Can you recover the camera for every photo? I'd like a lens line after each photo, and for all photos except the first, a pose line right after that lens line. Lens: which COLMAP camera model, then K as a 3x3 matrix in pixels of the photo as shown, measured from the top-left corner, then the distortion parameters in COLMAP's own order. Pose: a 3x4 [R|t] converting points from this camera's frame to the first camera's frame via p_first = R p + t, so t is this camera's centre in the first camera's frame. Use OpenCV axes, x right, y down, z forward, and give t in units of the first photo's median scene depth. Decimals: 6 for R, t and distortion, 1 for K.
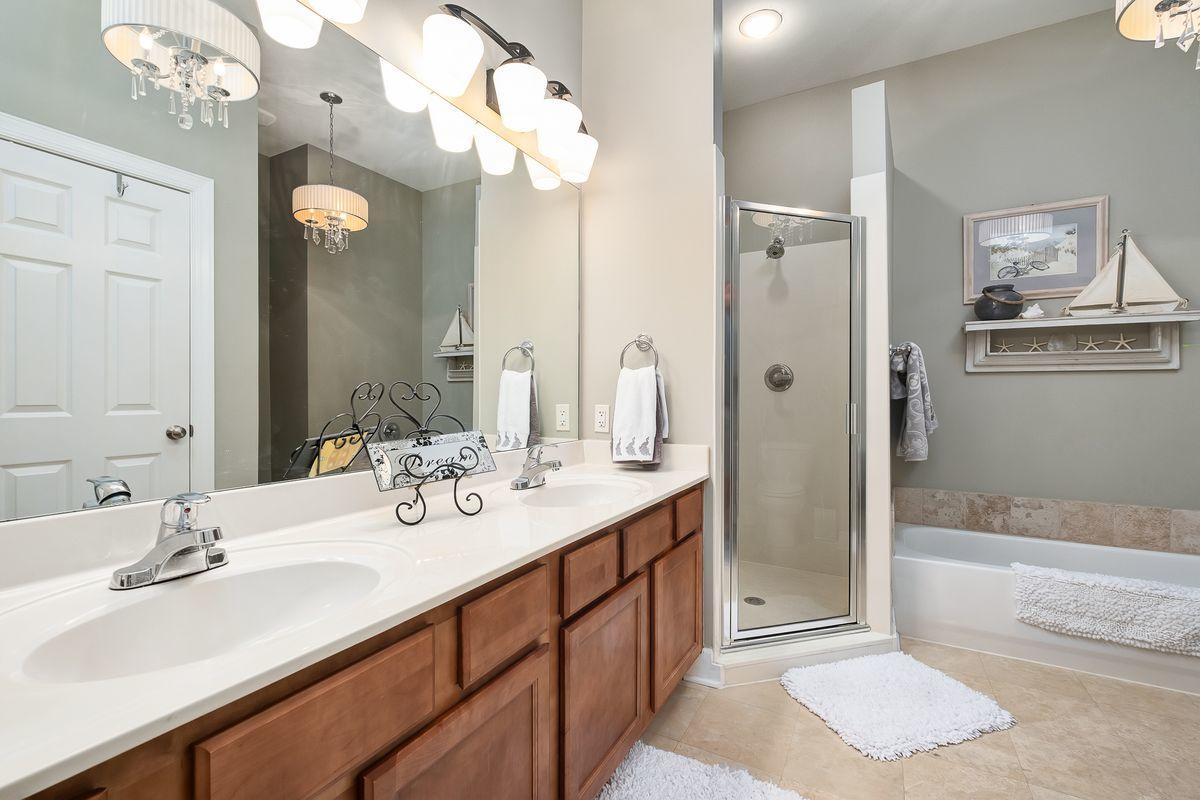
lens RADIAL K [[524.2, 0, 610.1], [0, 524.2, 398.0], [0, 0, 1]] dist [-0.001482, 0.000018]
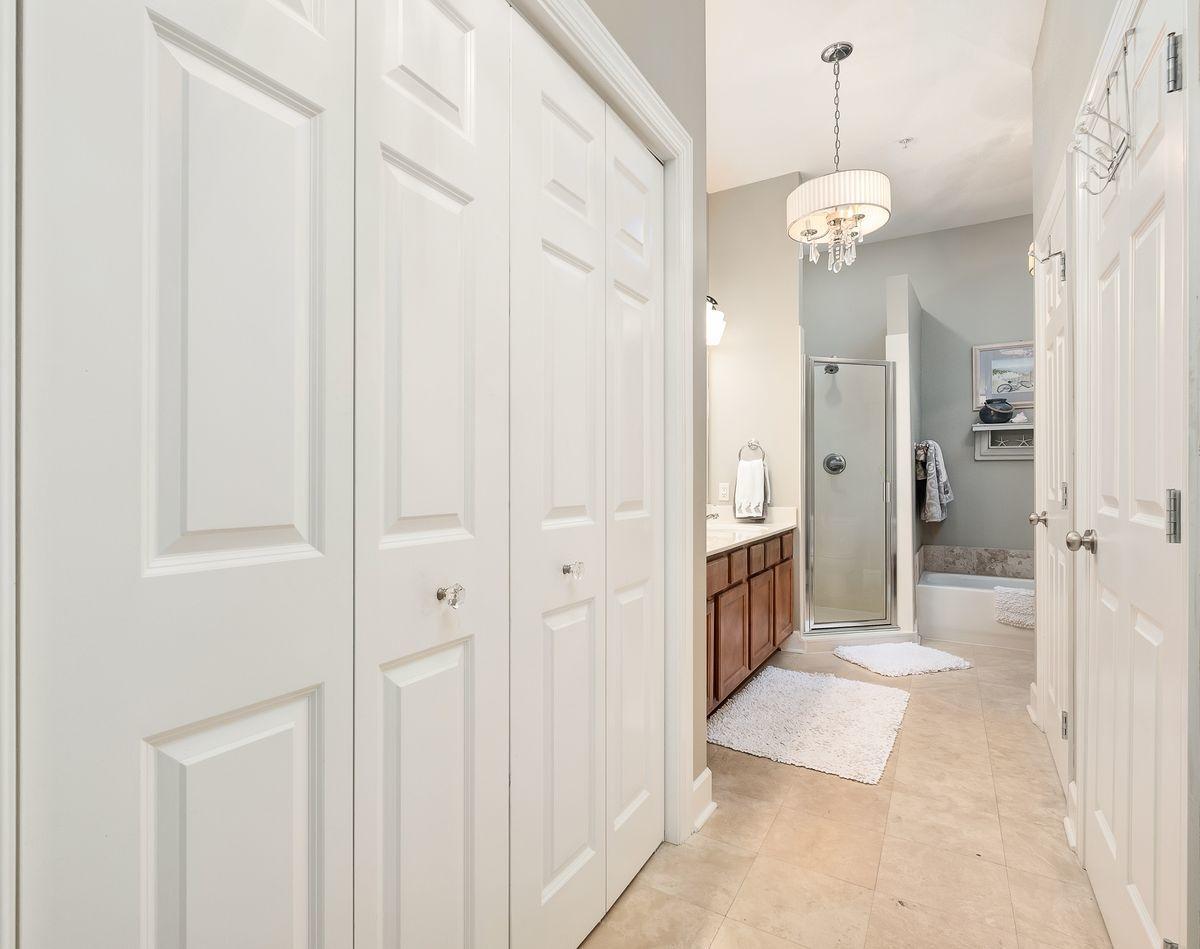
lens RADIAL K [[584.7, 0, 603.2], [0, 584.7, 478.9], [0, 0, 1]] dist [0.017869, -0.000007]
pose [[0.999040, -0.001553, -0.043773, -0.305091], [0.001413, 0.999994, -0.003242, 0.005169], [0.043777, 0.003177, 0.999036, -0.786228]]
